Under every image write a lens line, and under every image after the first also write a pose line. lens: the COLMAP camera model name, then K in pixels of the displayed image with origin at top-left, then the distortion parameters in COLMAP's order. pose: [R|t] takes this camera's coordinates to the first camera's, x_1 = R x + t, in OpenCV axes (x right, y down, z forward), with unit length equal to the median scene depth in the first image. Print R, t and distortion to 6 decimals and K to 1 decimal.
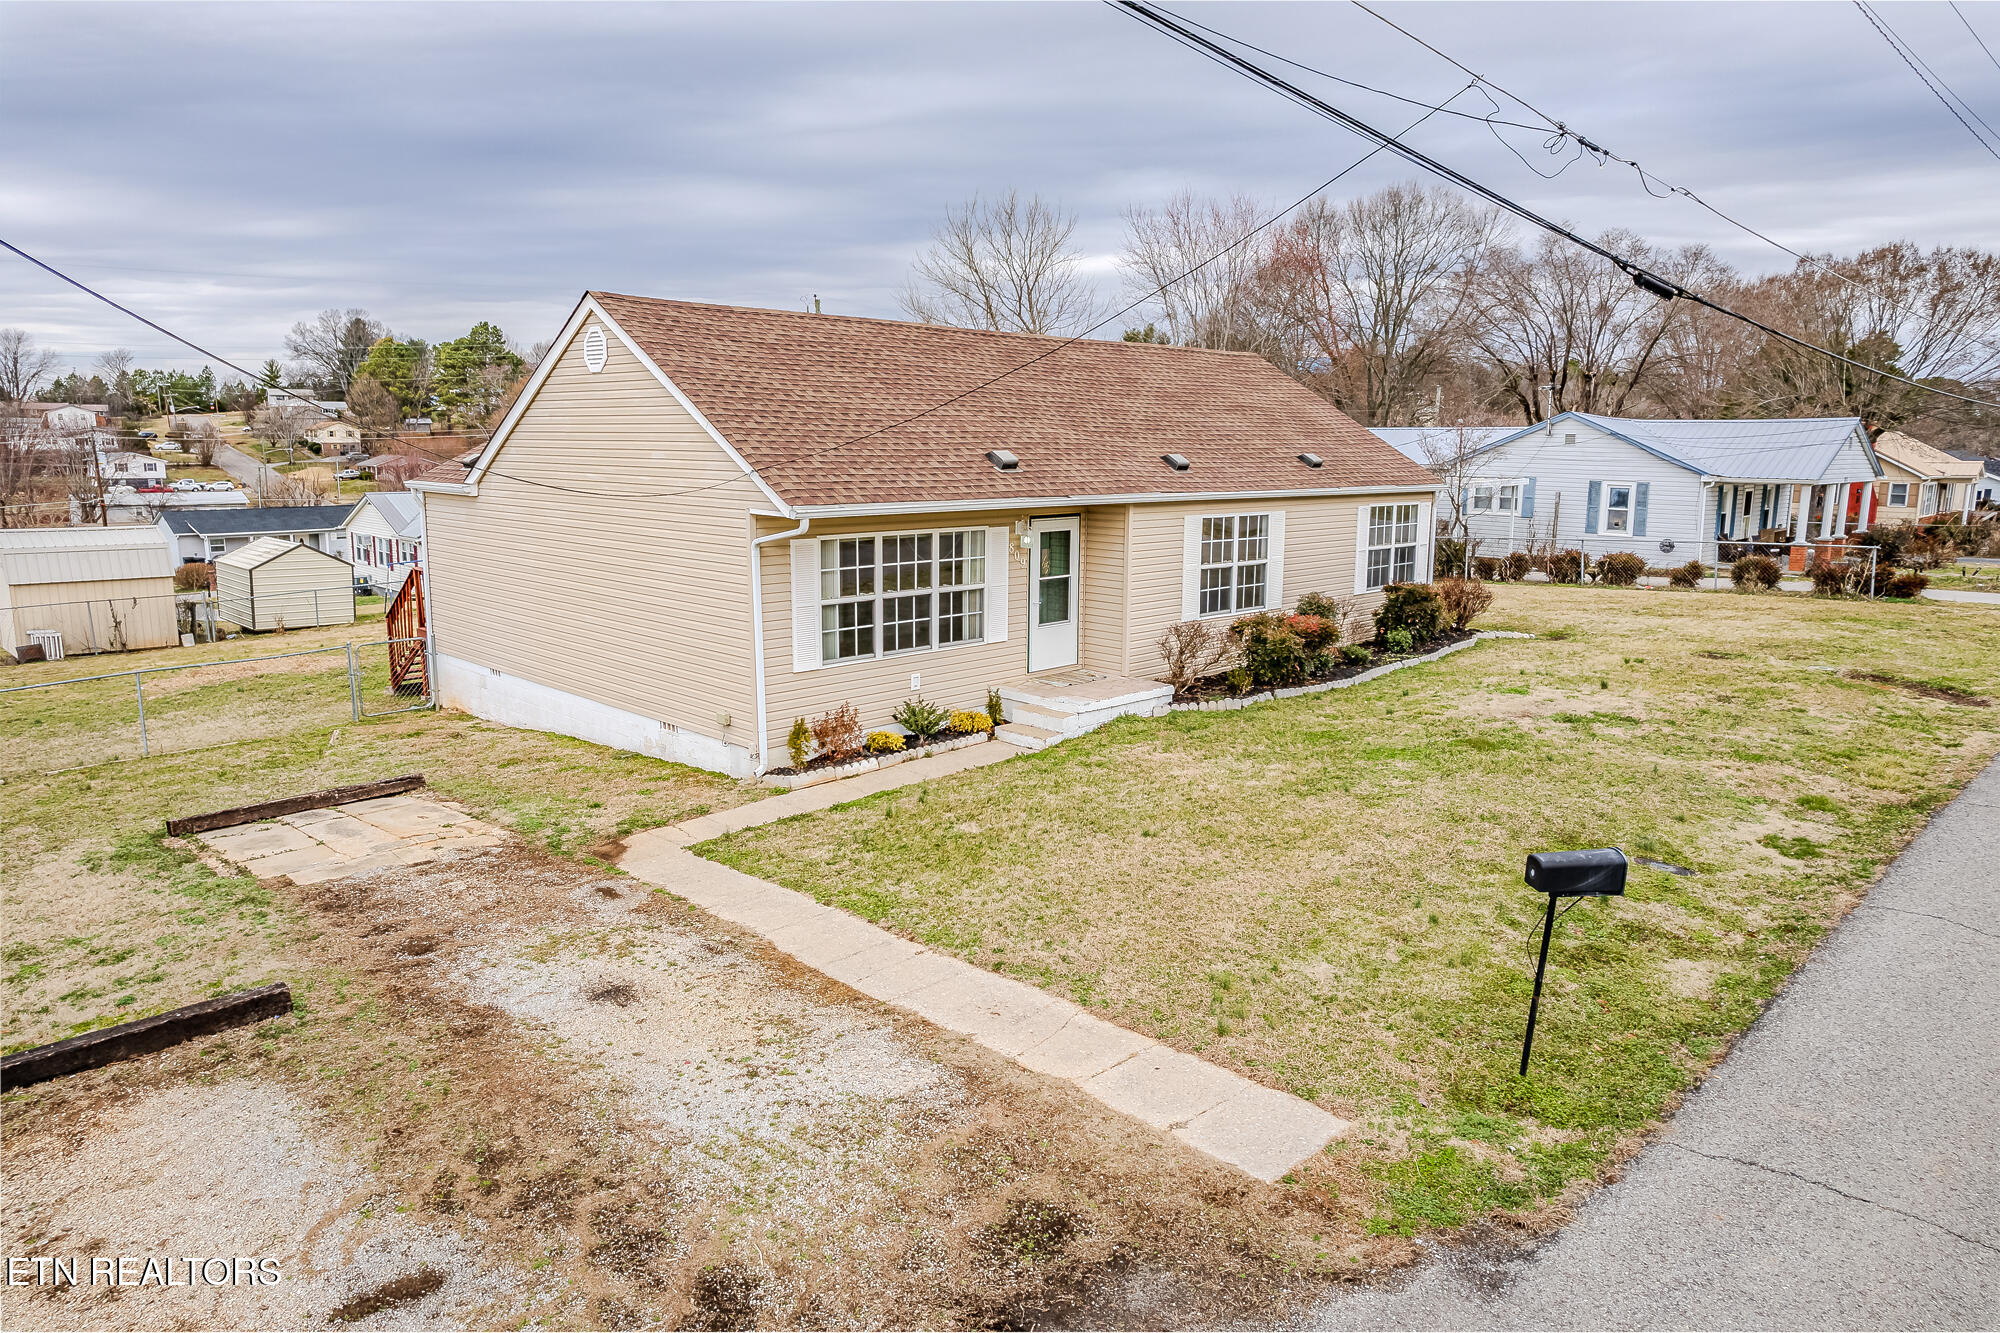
lens RADIAL K [[1271.5, 0, 1000.0], [0, 1271.5, 666.5], [0, 0, 1]] dist [-0.078902, 0.070100]
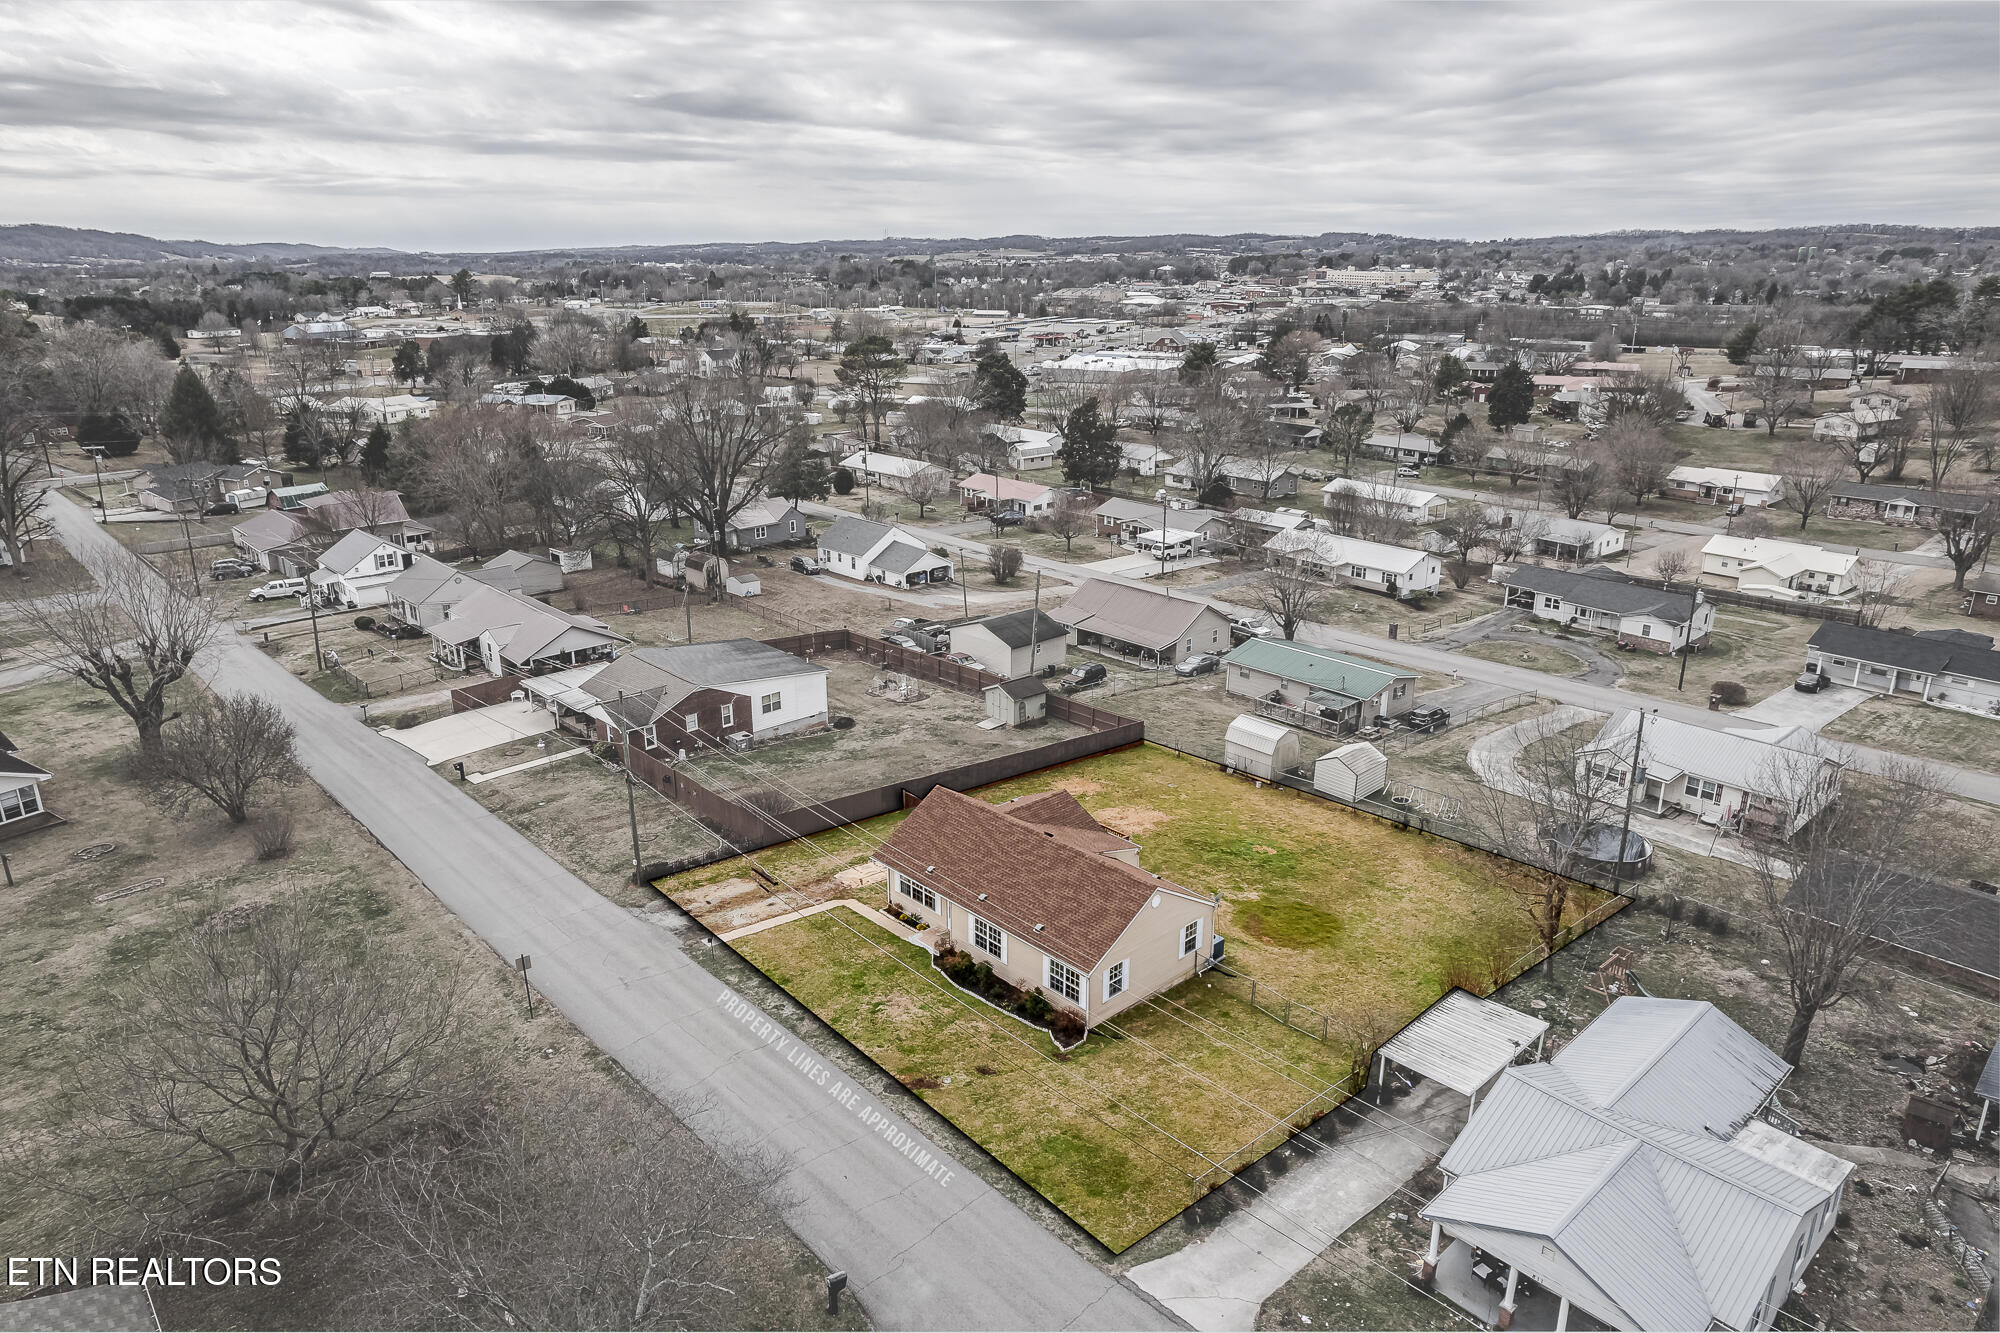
lens RADIAL K [[1271.5, 0, 1000.0], [0, 1271.5, 666.5], [0, 0, 1]] dist [-0.078902, 0.070100]
pose [[-0.032238, 0.303599, -0.952254, 3.249544], [-0.175764, 0.936180, 0.304425, -1.830064], [0.983904, 0.177187, 0.023181, 0.986749]]
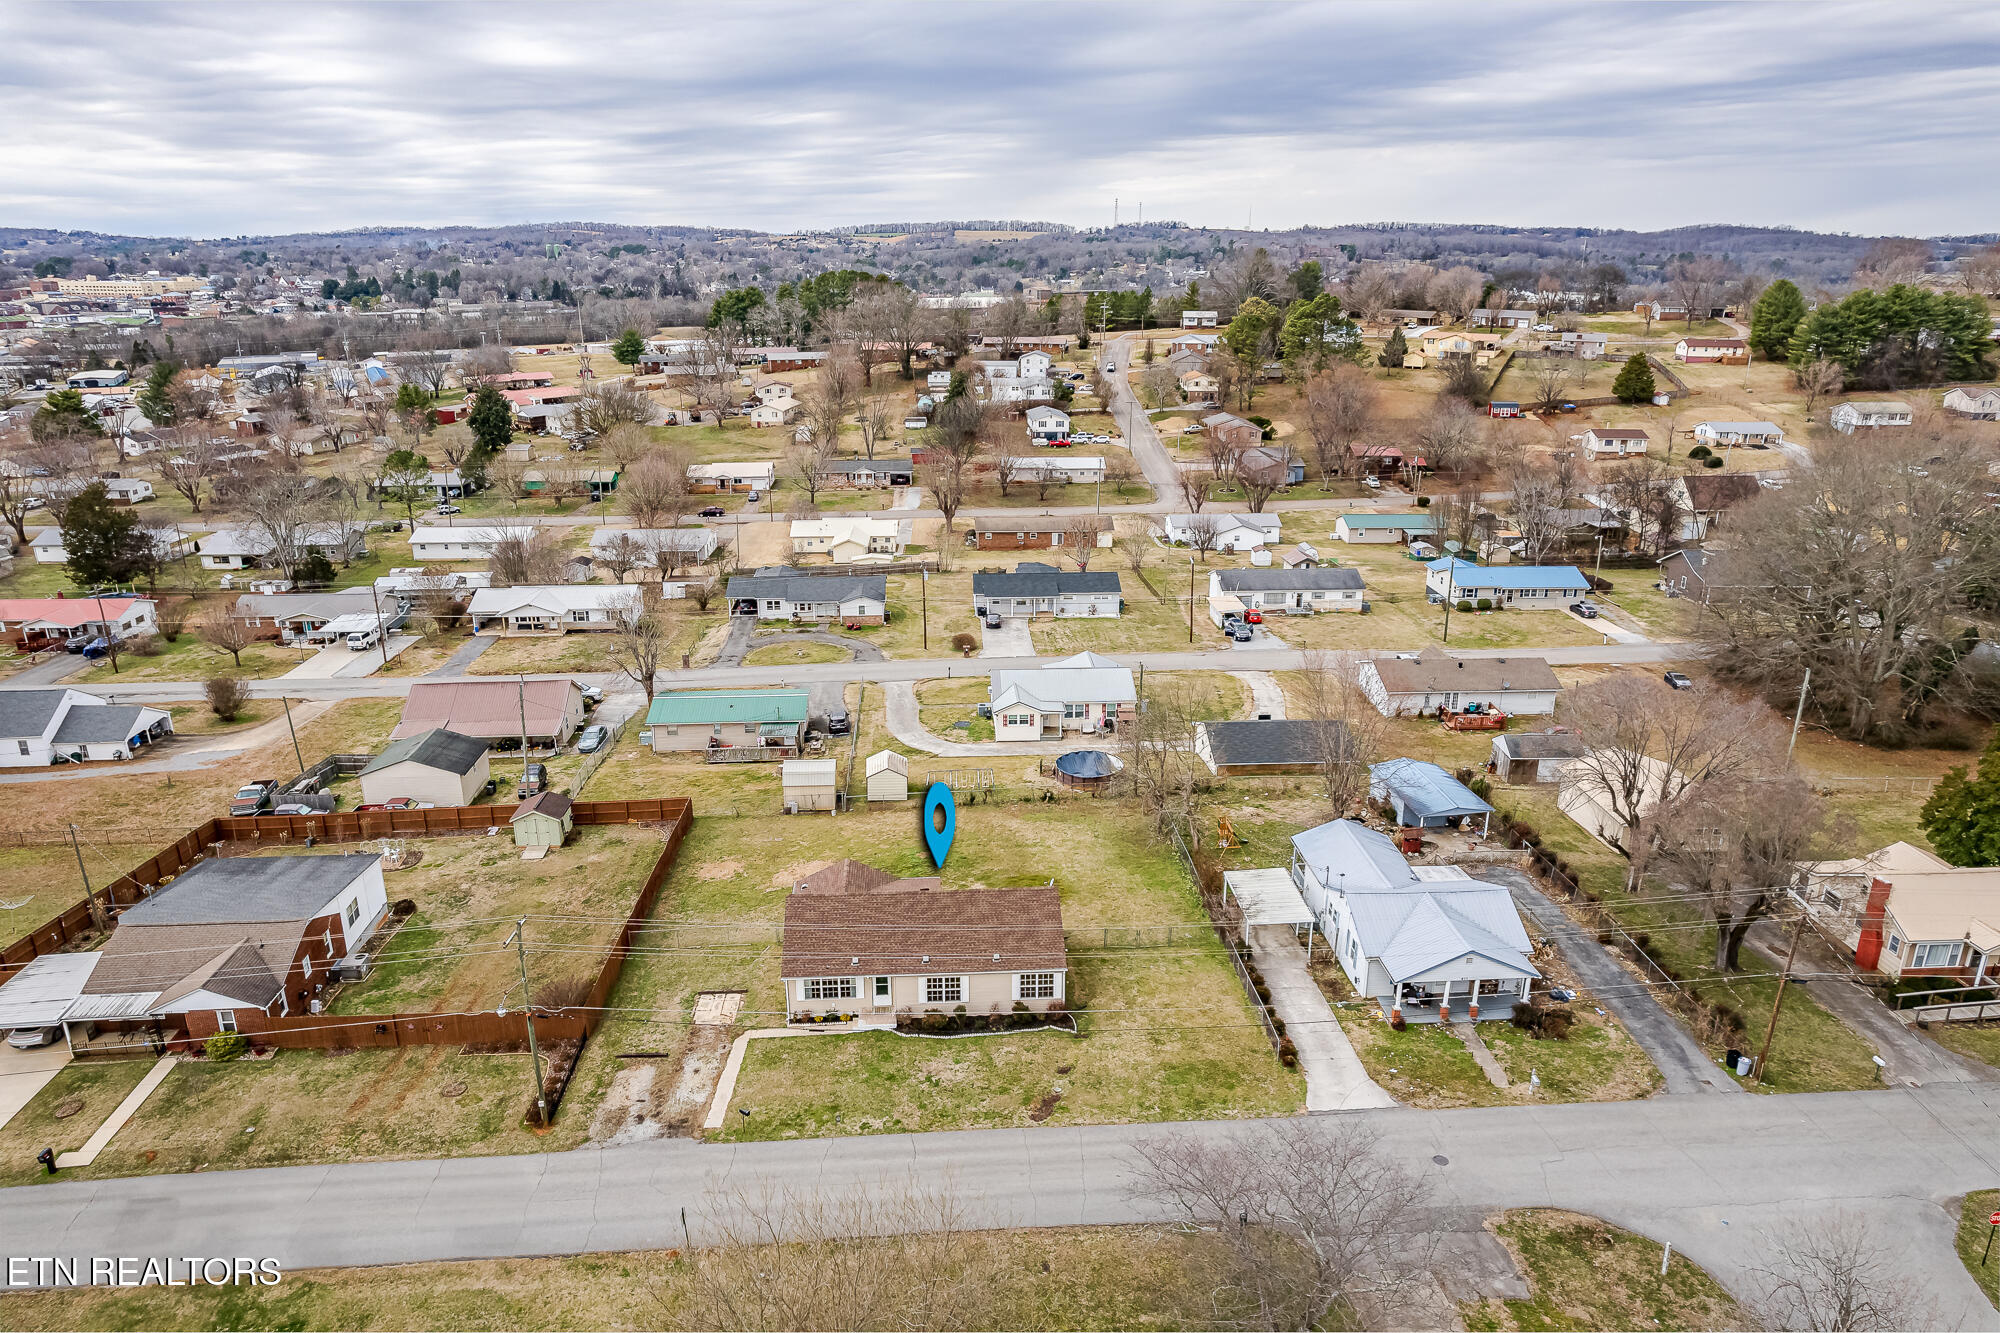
lens RADIAL K [[1271.5, 0, 1000.0], [0, 1271.5, 666.5], [0, 0, 1]] dist [-0.078902, 0.070100]
pose [[0.752286, 0.197670, -0.628484, 2.623745], [-0.108348, 0.978061, 0.177928, -1.798705], [0.649867, -0.065758, 0.757198, -1.637322]]
